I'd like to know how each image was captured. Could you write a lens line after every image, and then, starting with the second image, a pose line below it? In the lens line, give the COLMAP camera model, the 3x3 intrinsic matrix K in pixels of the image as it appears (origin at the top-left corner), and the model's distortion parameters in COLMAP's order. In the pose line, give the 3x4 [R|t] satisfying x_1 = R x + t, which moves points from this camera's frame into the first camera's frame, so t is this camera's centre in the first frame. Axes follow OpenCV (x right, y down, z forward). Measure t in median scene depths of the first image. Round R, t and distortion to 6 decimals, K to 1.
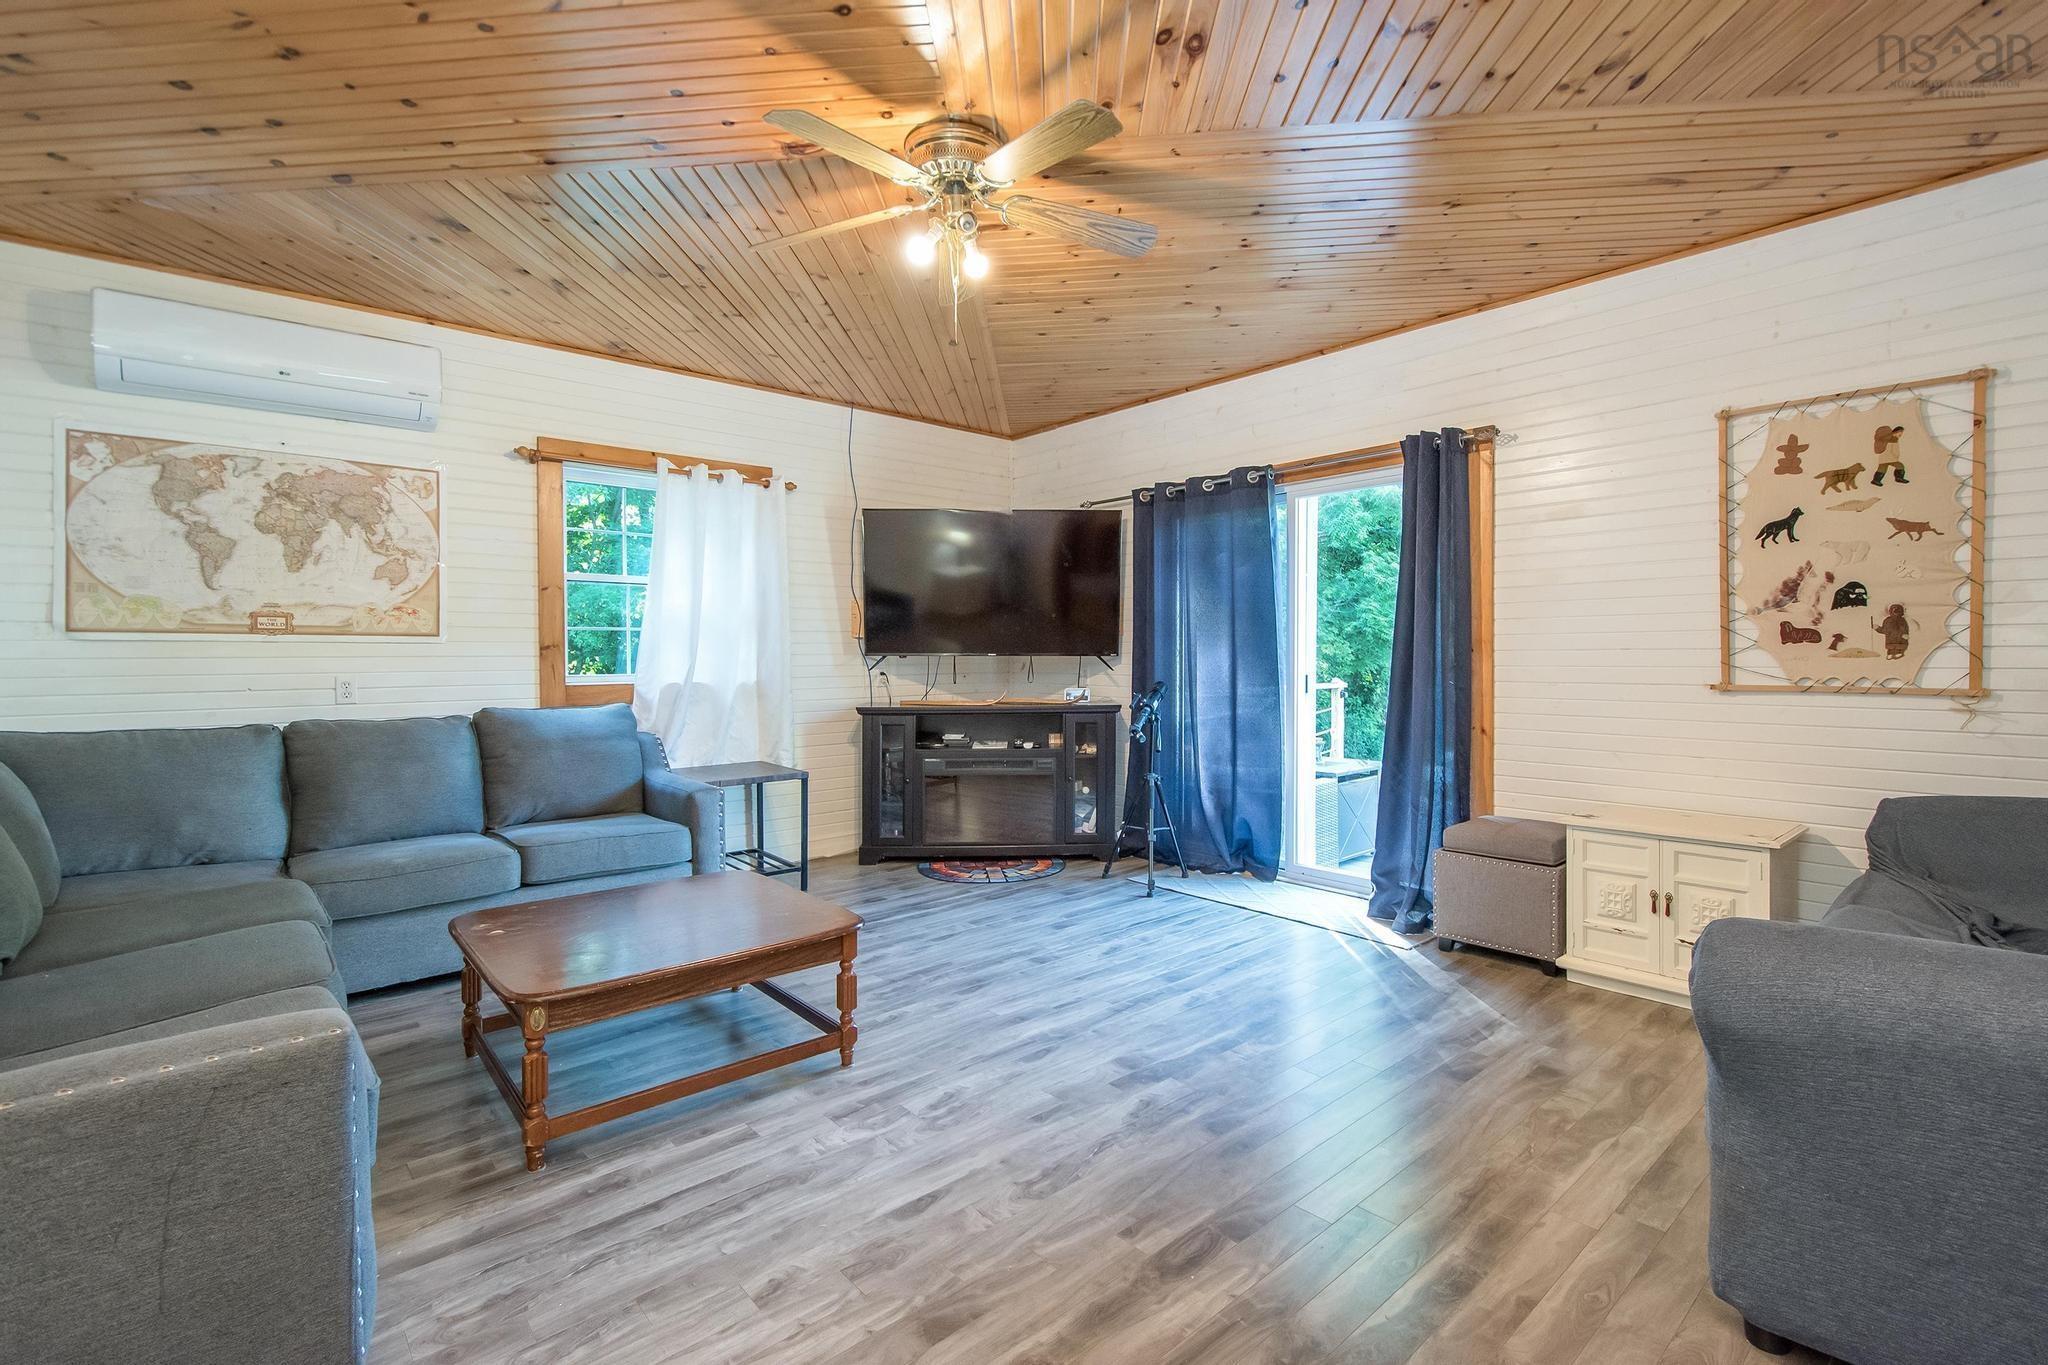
lens RADIAL K [[919.1, 0, 1066.1], [0, 919.1, 645.5], [0, 0, 1]] dist [0.022419, -0.021271]
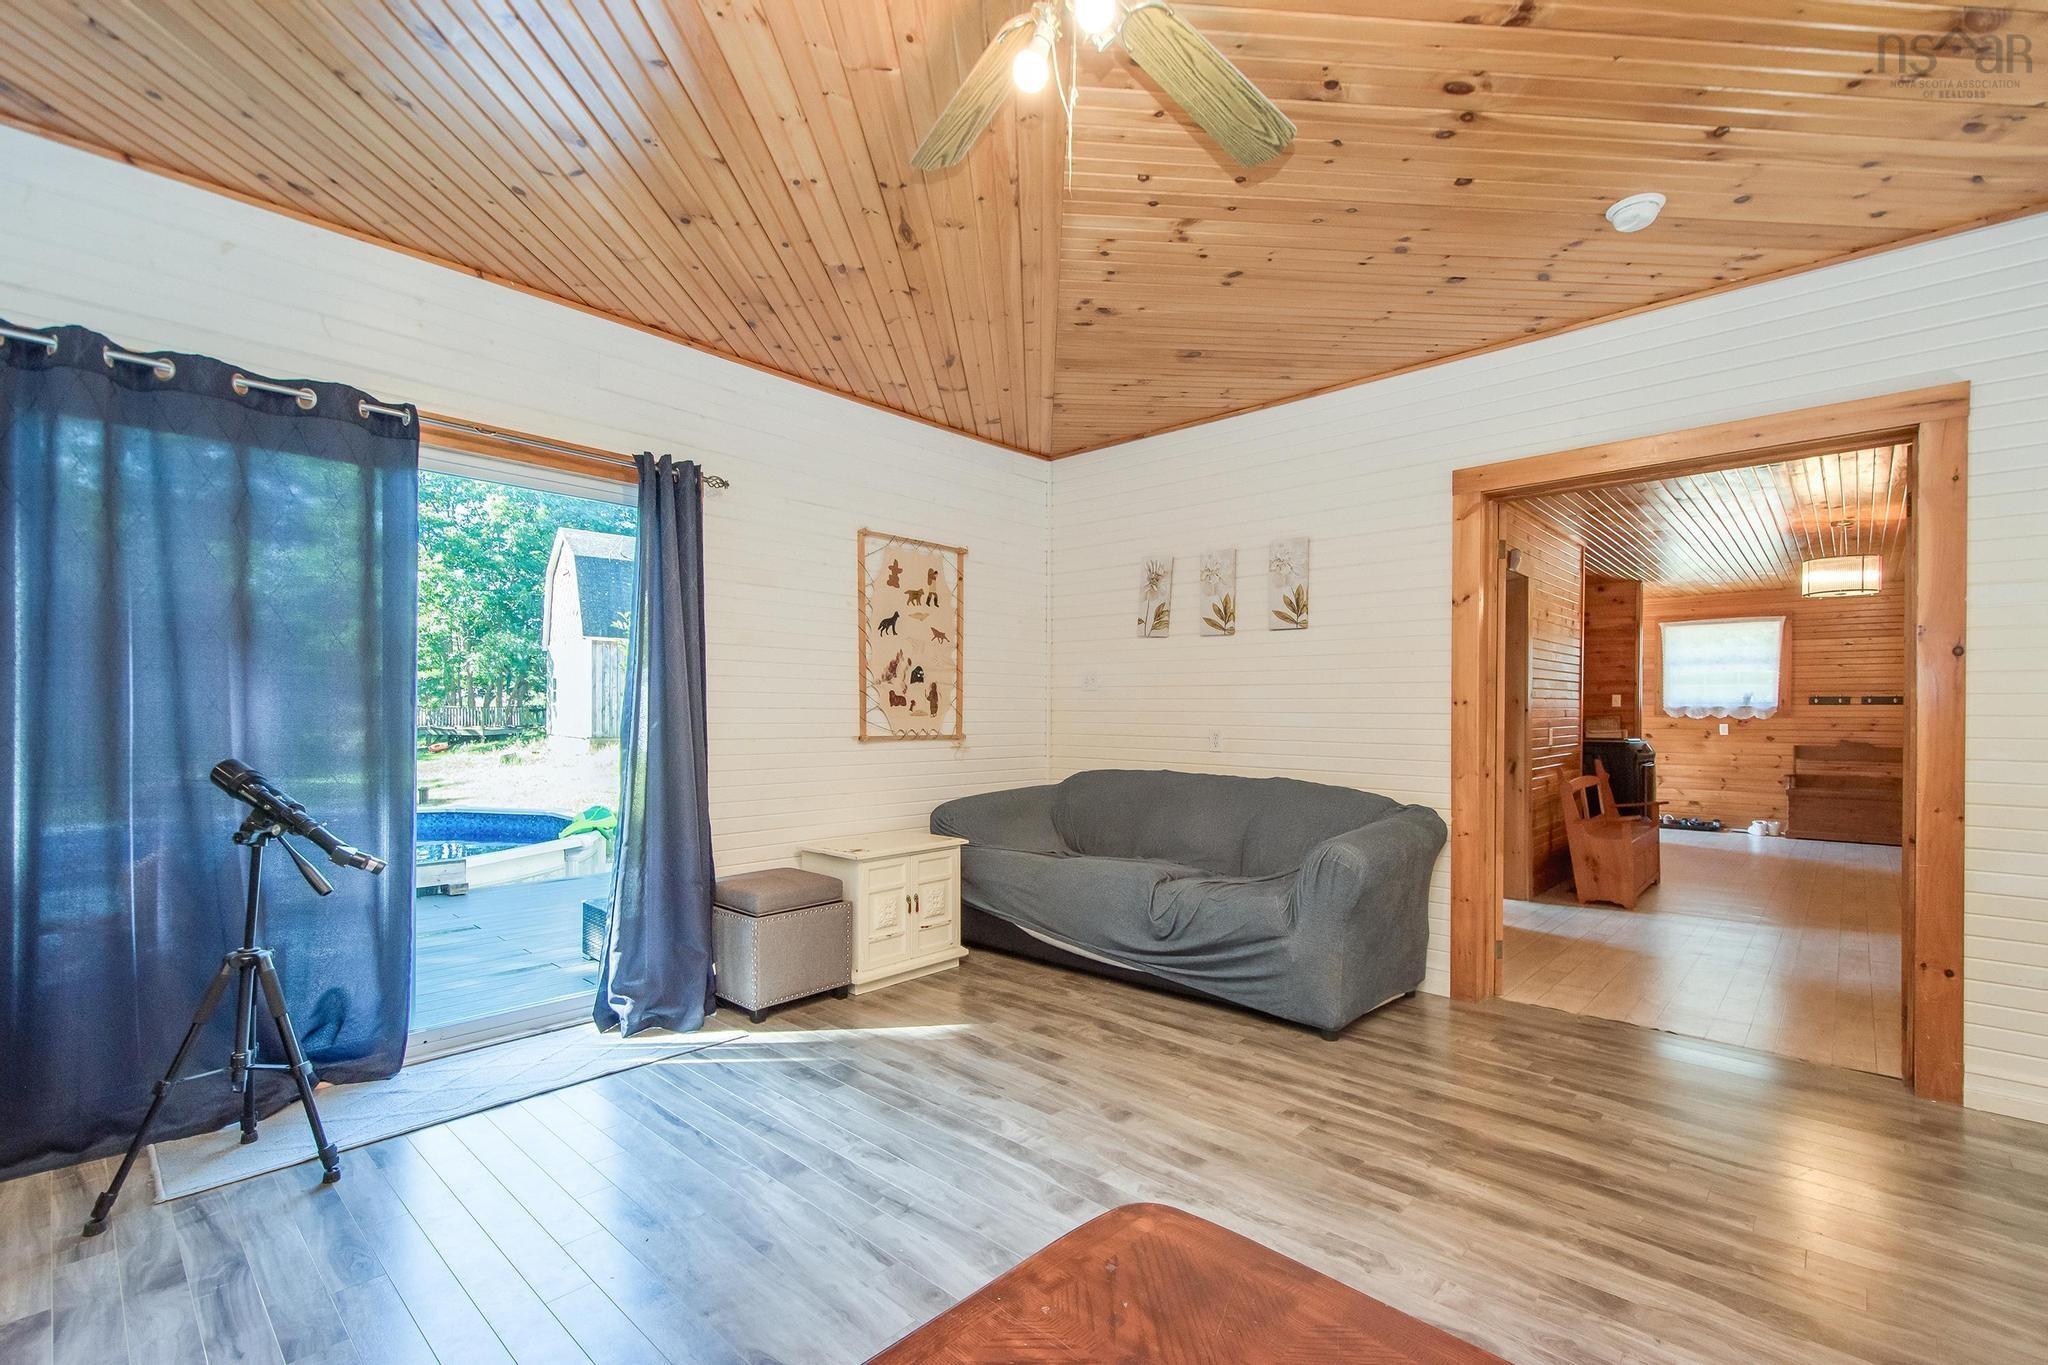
lens RADIAL K [[892.0, 0, 1007.7], [0, 892.0, 721.8], [0, 0, 1]] dist [0.016802, -0.005373]
pose [[-0.067707, -0.004611, 0.997695, -0.571622], [-0.015223, 0.999878, 0.003588, 0.013940], [-0.997589, -0.014945, -0.067769, 0.872340]]
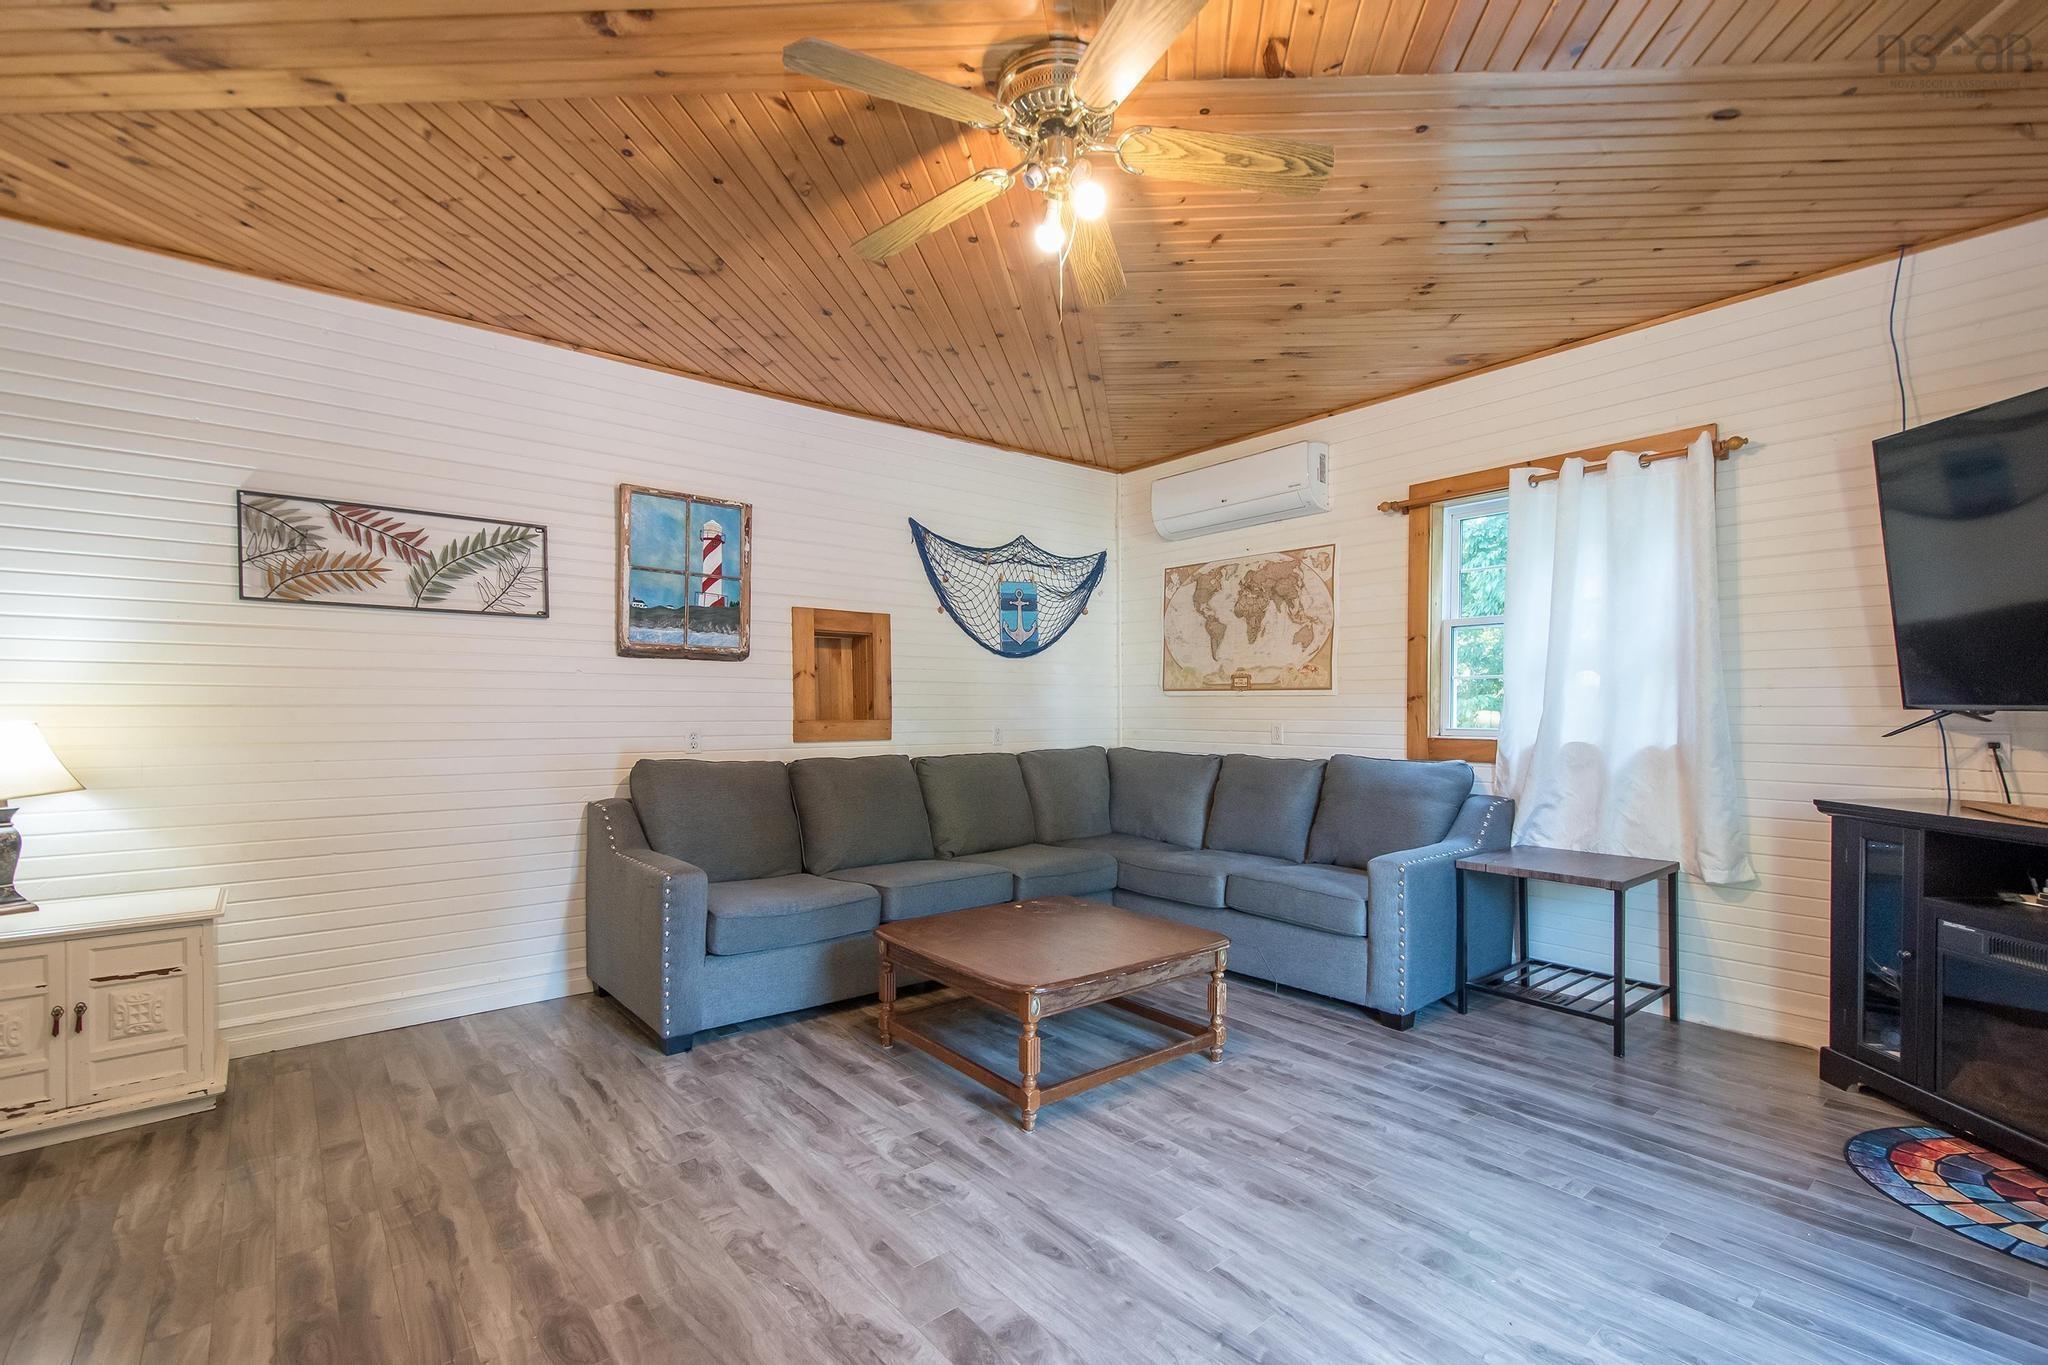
lens RADIAL K [[924.2, 0, 1032.5], [0, 924.2, 704.6], [0, 0, 1]] dist [0.022036, -0.005895]
pose [[-0.065664, 0.000593, -0.997842, 0.565085], [0.008662, 0.999962, 0.000025, 0.006628], [0.997804, -0.008642, -0.065667, 0.824946]]
